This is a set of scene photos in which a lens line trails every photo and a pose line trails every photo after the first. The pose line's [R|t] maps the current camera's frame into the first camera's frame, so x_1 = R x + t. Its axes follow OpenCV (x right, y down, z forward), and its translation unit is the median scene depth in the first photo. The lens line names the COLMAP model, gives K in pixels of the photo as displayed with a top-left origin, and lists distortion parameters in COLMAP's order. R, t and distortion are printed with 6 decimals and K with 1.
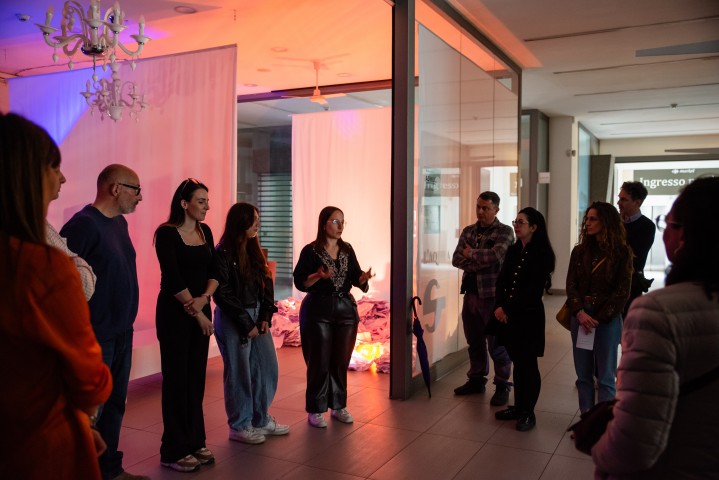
lens RADIAL K [[615.6, 0, 359.5], [0, 615.6, 240.0], [0, 0, 1]] dist [-0.009375, -0.000795]
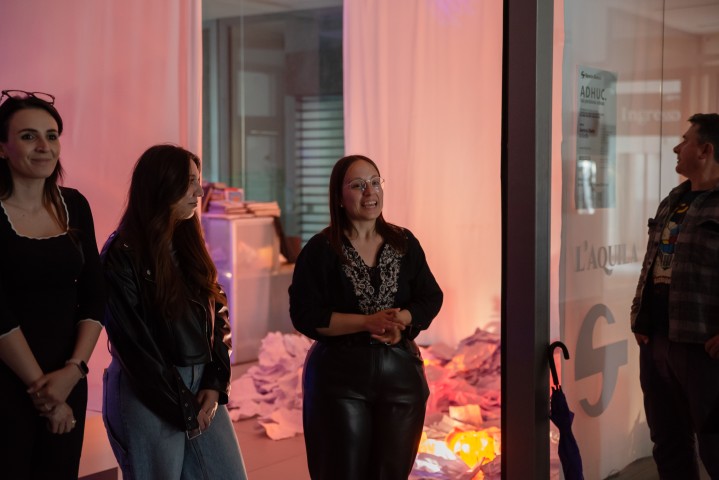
lens RADIAL K [[1078.0, 0, 359.5], [0, 1078.0, 240.0], [0, 0, 1]] dist [0.093551, 0.021519]
pose [[0.990497, 0.000246, -0.137534, 0.048936], [0.002644, 0.999780, 0.020829, -0.003775], [0.137509, -0.020994, 0.990278, 0.138301]]
